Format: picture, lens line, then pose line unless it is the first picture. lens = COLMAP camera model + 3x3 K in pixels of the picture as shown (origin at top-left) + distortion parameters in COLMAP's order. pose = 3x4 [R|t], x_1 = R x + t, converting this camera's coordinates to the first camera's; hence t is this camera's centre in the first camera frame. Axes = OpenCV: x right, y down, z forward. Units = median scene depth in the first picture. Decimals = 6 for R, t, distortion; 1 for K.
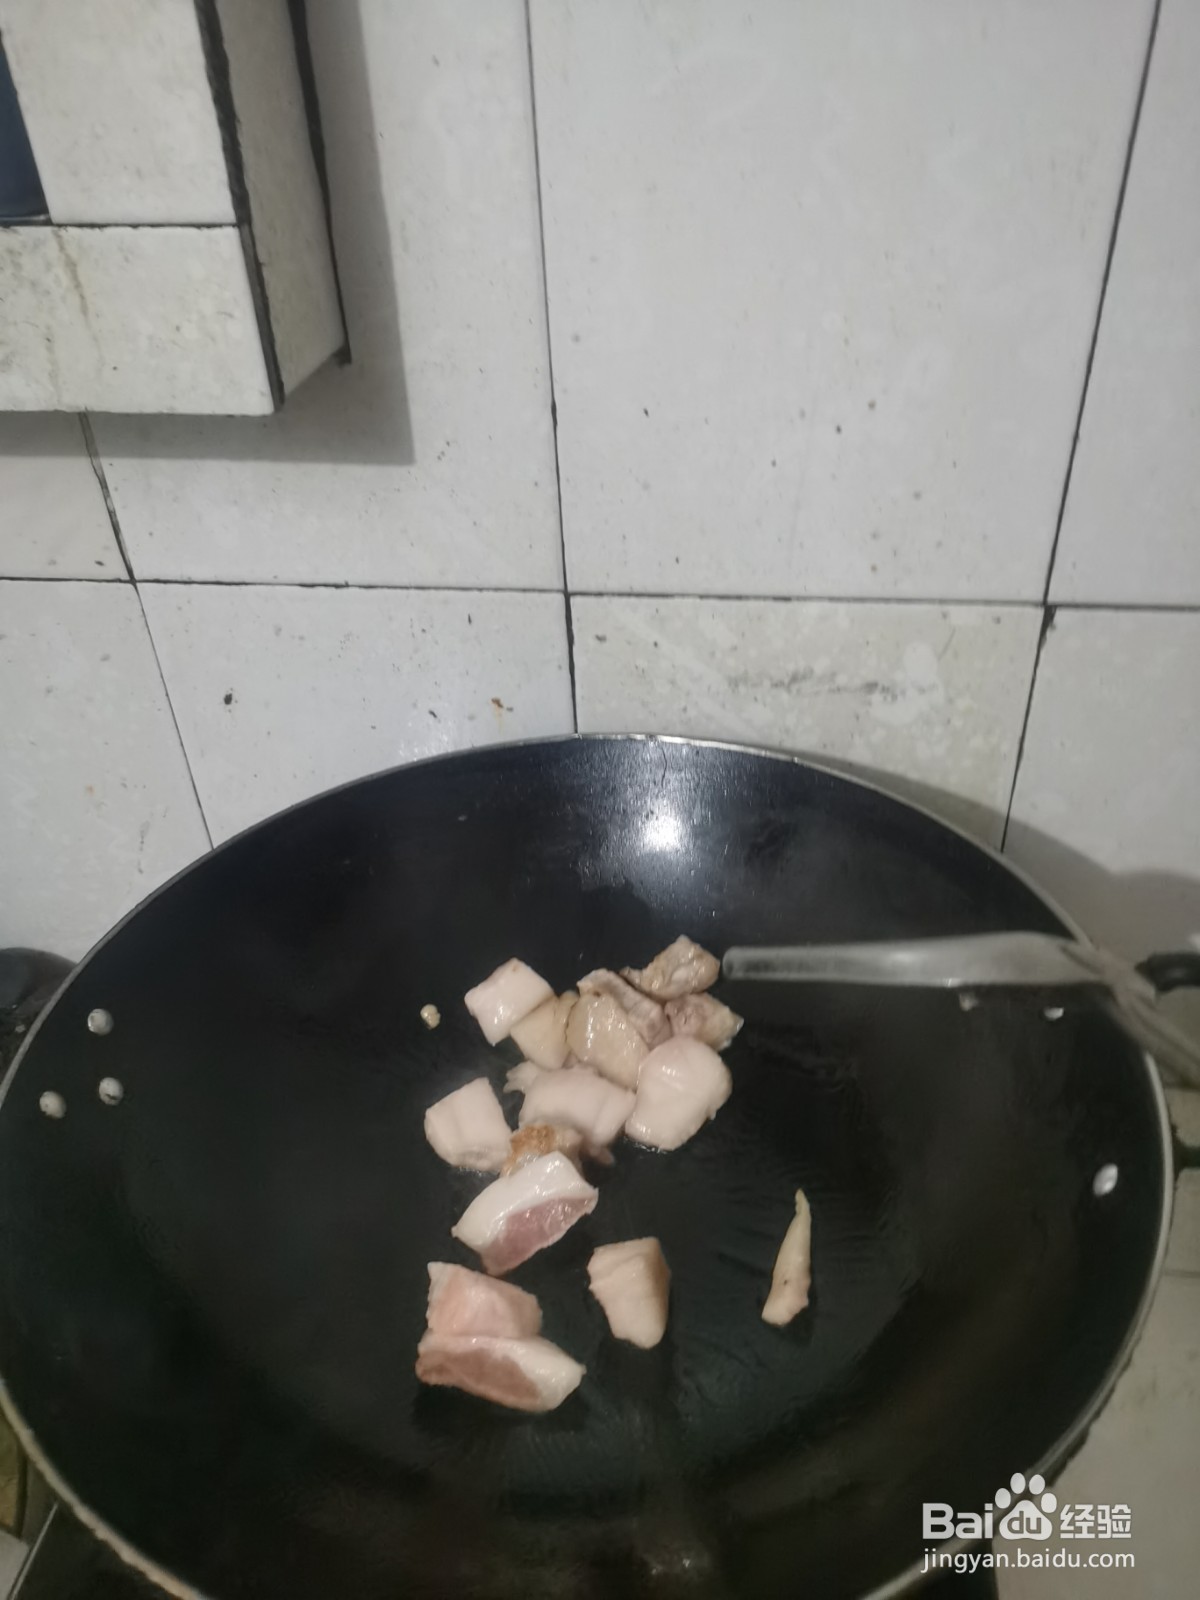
lens RADIAL K [[1245.3, 0, 598.5], [0, 1245.3, 800.9], [0, 0, 1]] dist [0.028133, -0.043262]
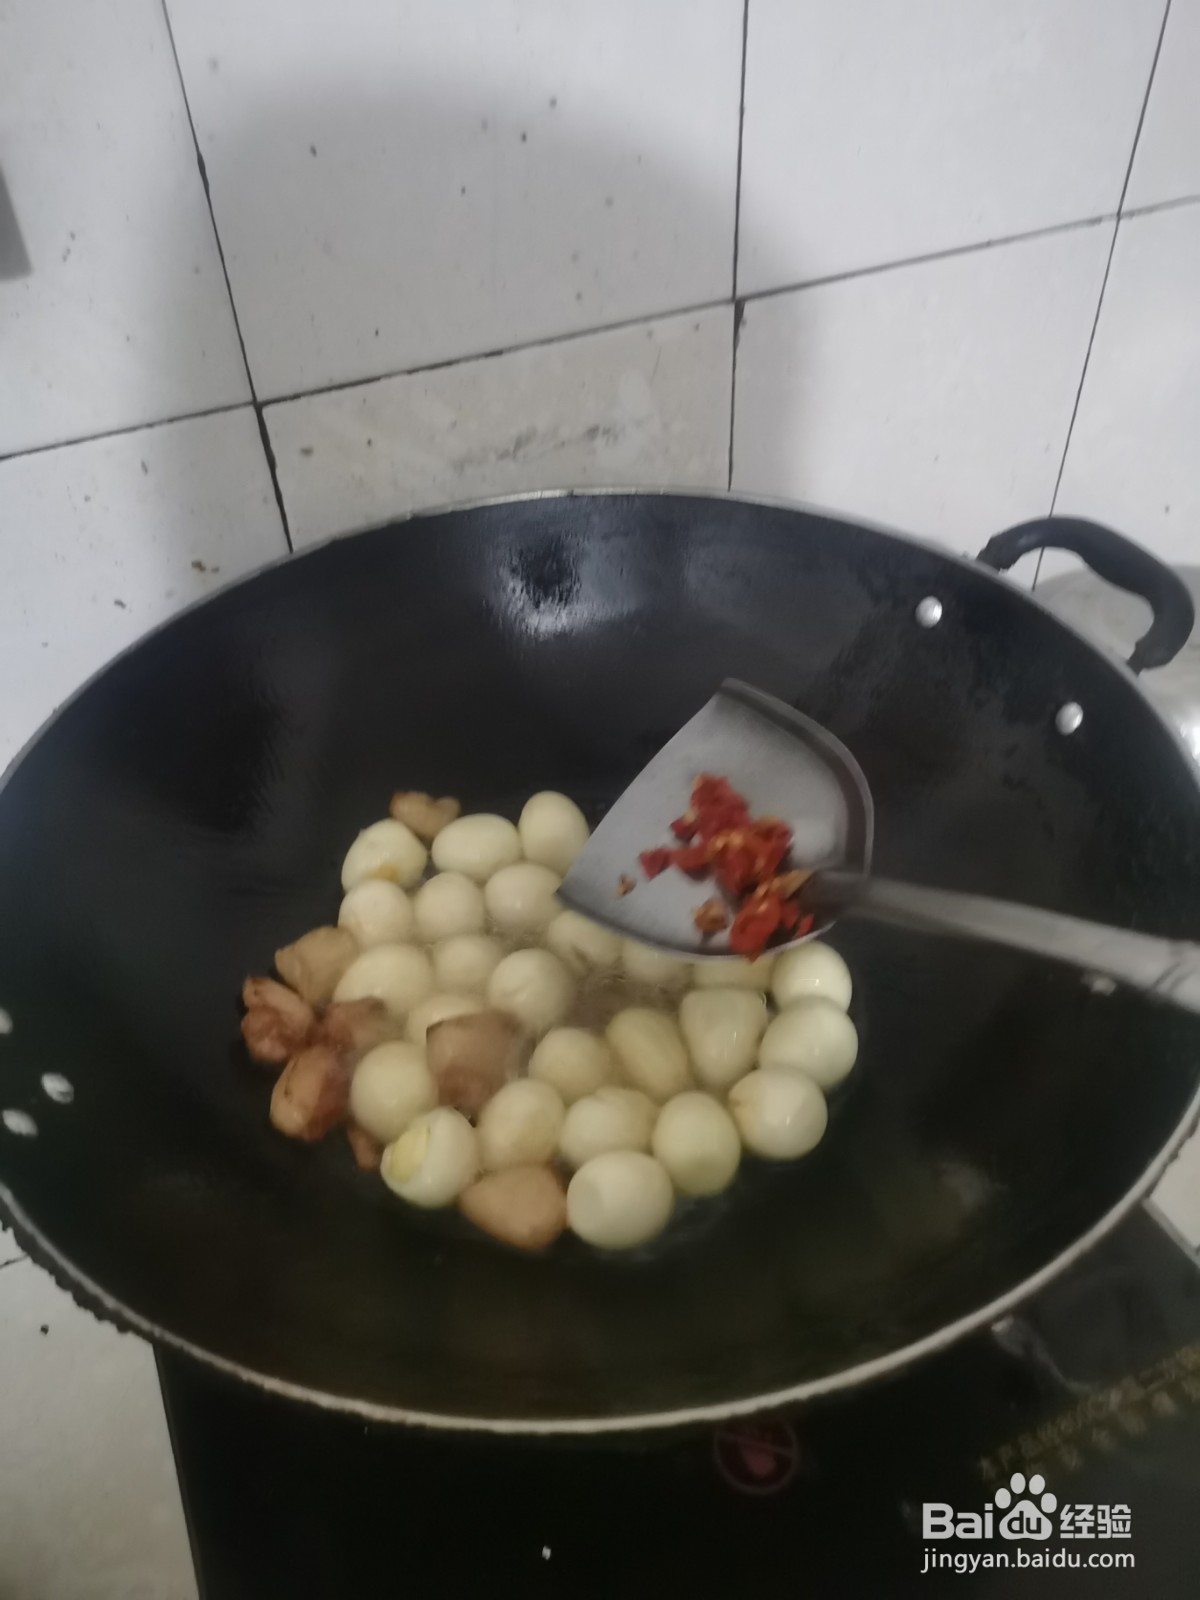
lens RADIAL K [[1245.3, 0, 581.4], [0, 1245.3, 814.4], [0, 0, 1]] dist [0.028133, -0.043262]
pose [[0.837516, -0.354880, 0.415485, -0.294793], [0.321250, 0.934885, 0.150955, 0.035814], [-0.442002, 0.007047, 0.896987, 0.148685]]
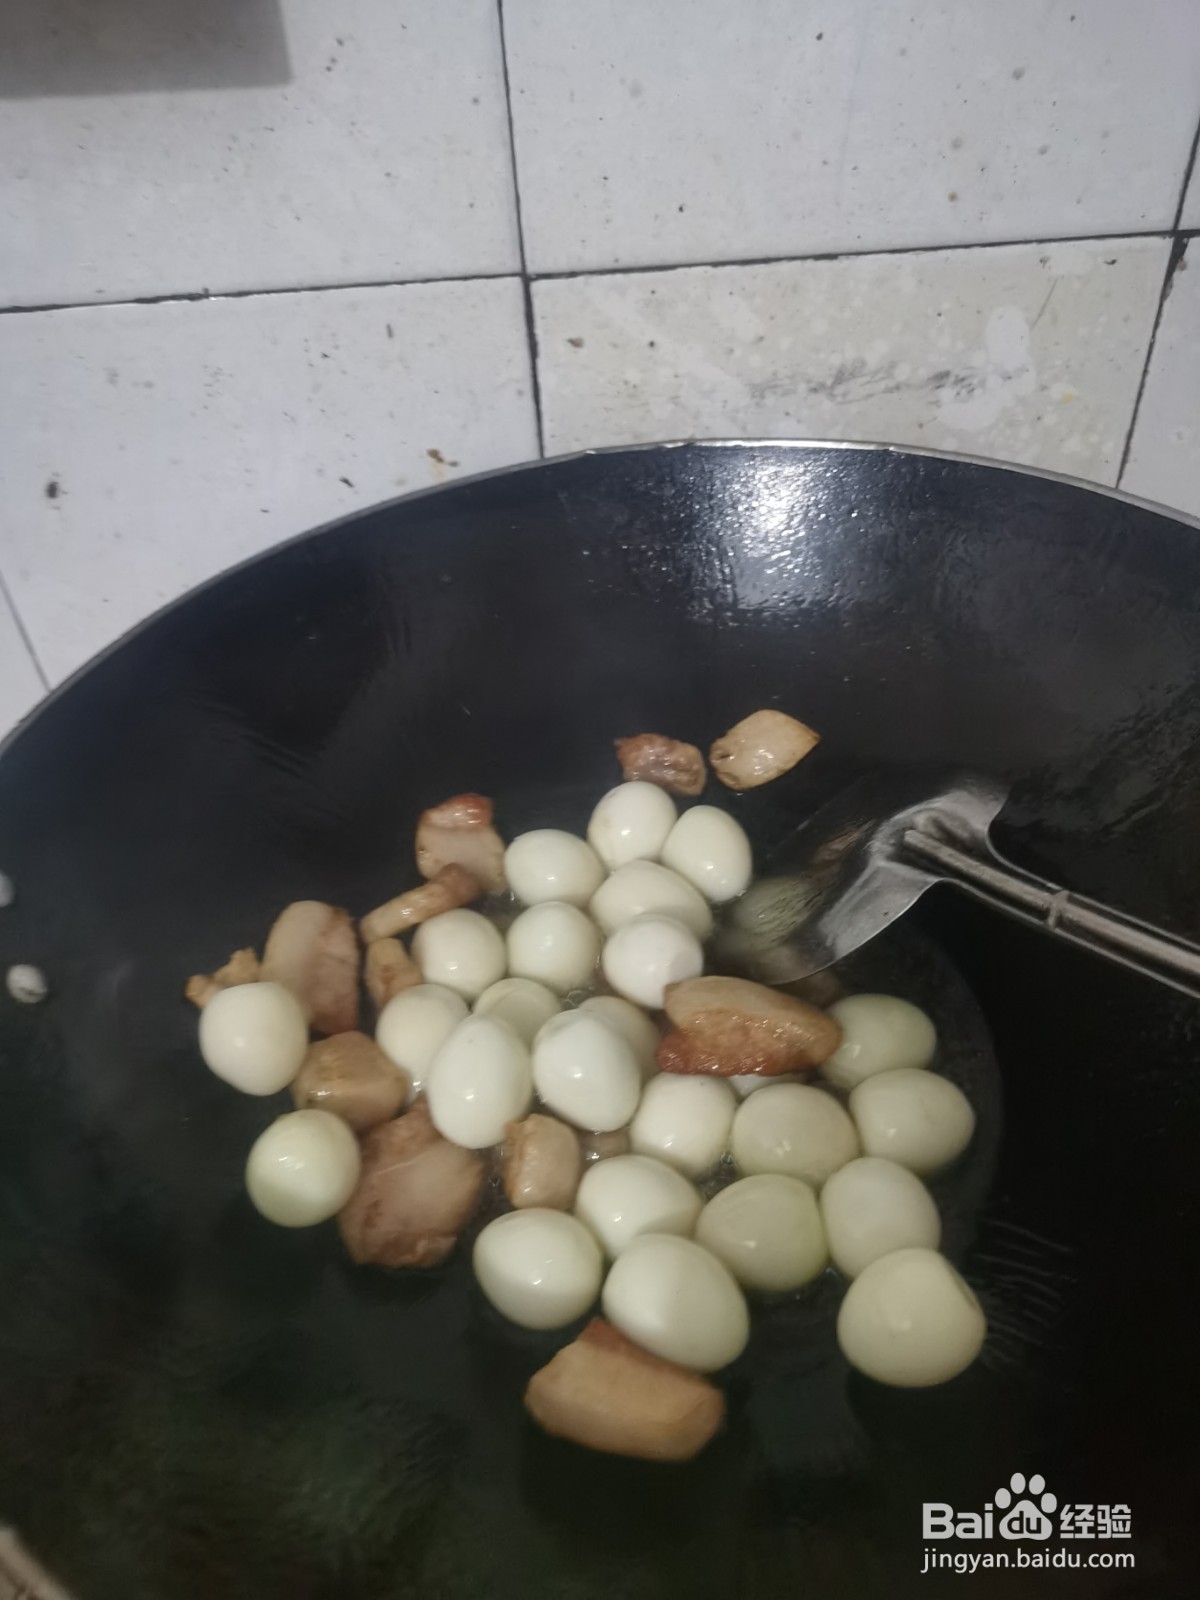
lens RADIAL K [[1245.3, 0, 594.9], [0, 1245.3, 814.1], [0, 0, 1]] dist [0.028133, -0.043262]
pose [[0.985530, -0.118633, 0.121066, -0.111113], [0.106290, 0.988904, 0.103782, 0.068776], [-0.132035, -0.089412, 0.987204, 0.262642]]
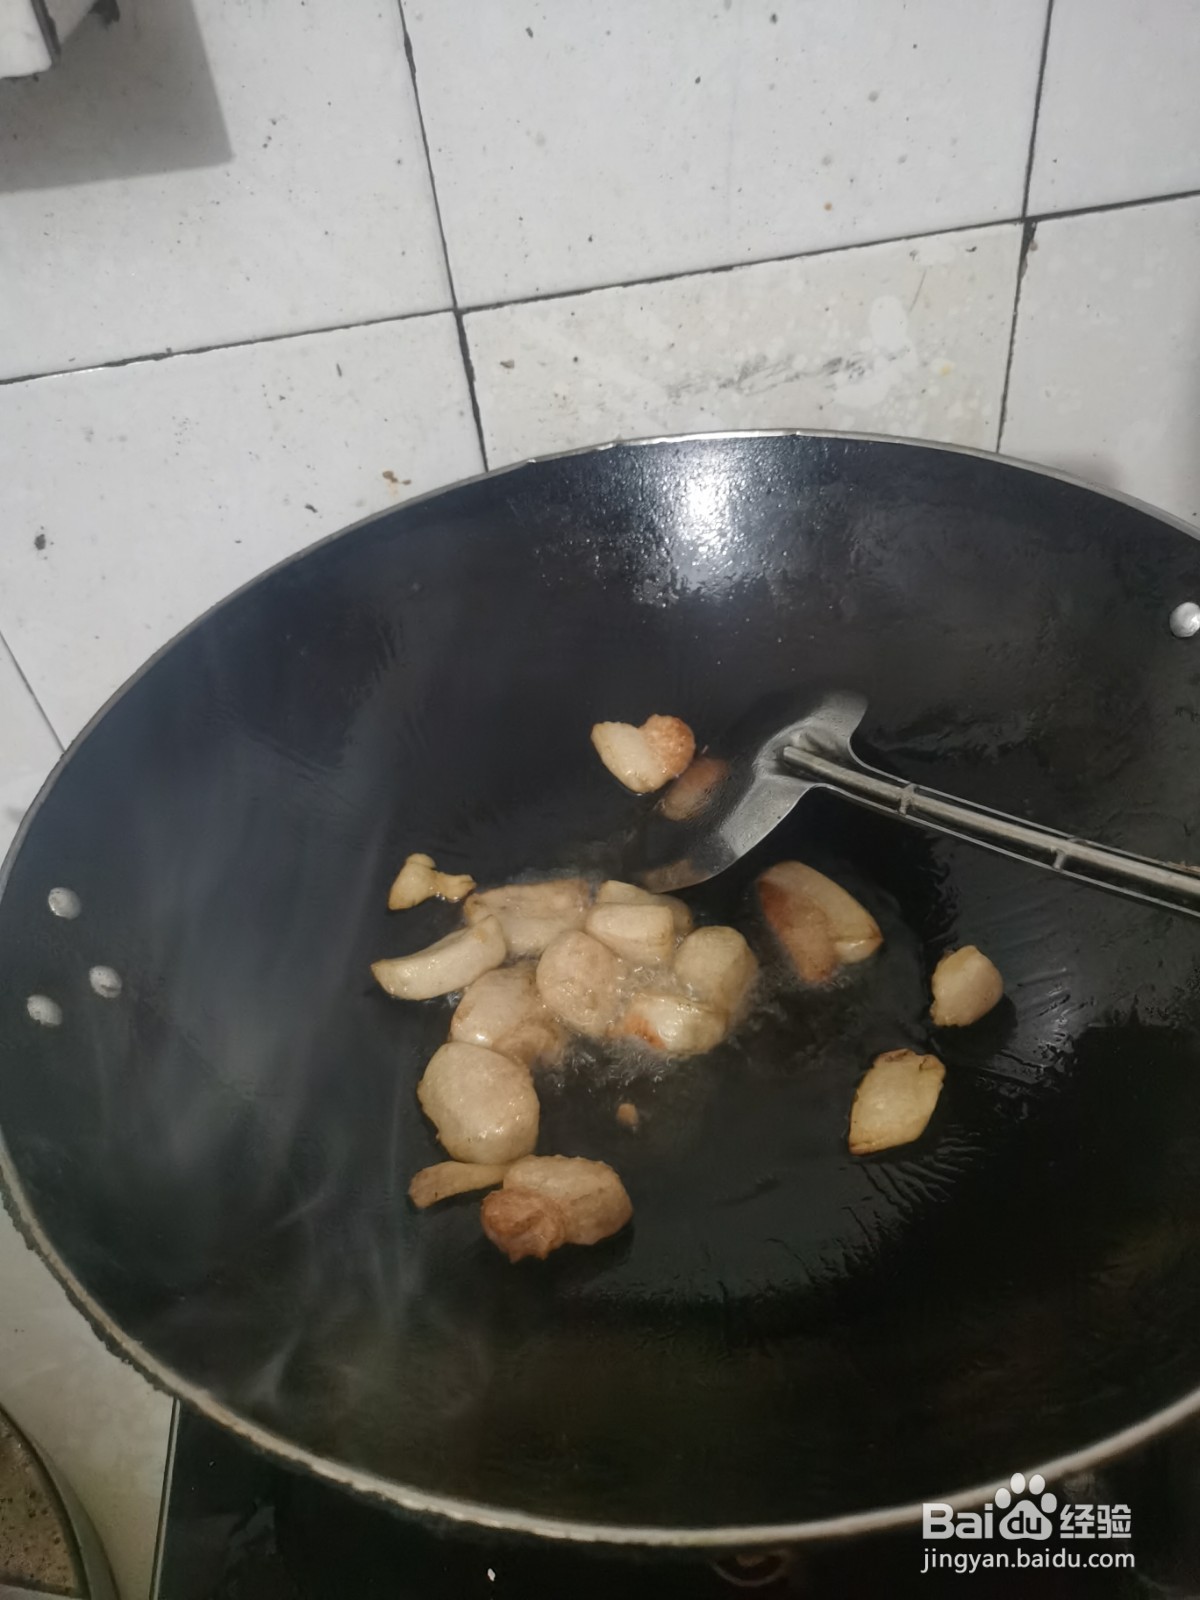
lens RADIAL K [[1245.3, 0, 591.3], [0, 1245.3, 808.2], [0, 0, 1]] dist [0.028133, -0.043262]
pose [[0.960341, -0.228568, 0.159696, -0.145180], [0.208976, 0.969179, 0.130464, 0.055565], [-0.184594, -0.091917, 0.978507, 0.176415]]
